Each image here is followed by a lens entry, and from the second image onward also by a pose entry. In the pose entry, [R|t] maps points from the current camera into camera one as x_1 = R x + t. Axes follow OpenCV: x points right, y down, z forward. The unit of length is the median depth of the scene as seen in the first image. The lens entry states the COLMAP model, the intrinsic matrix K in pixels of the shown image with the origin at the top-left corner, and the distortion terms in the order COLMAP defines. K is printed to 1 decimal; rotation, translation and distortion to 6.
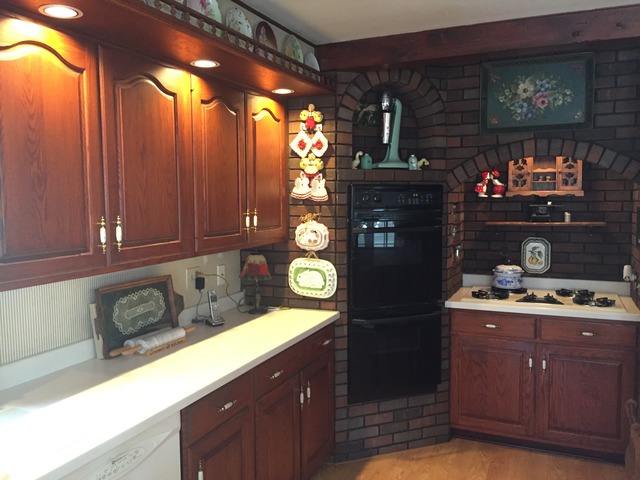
lens RADIAL K [[544.4, 0, 320.5], [0, 544.4, 238.9], [0, 0, 1]] dist [0.060365, -0.066998]
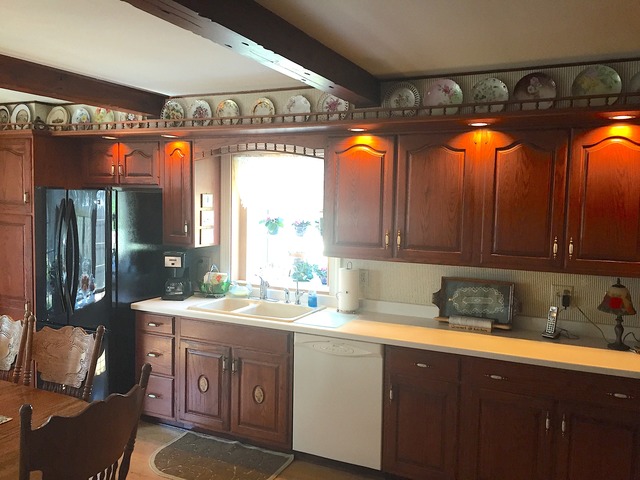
lens RADIAL K [[544.4, 0, 320.3], [0, 544.4, 238.0], [0, 0, 1]] dist [0.060365, -0.066998]
pose [[-0.026073, 0.078146, -0.996601, 1.086827], [-0.100133, 0.991722, 0.080384, -0.103726], [0.994632, 0.101888, -0.018033, 0.620301]]
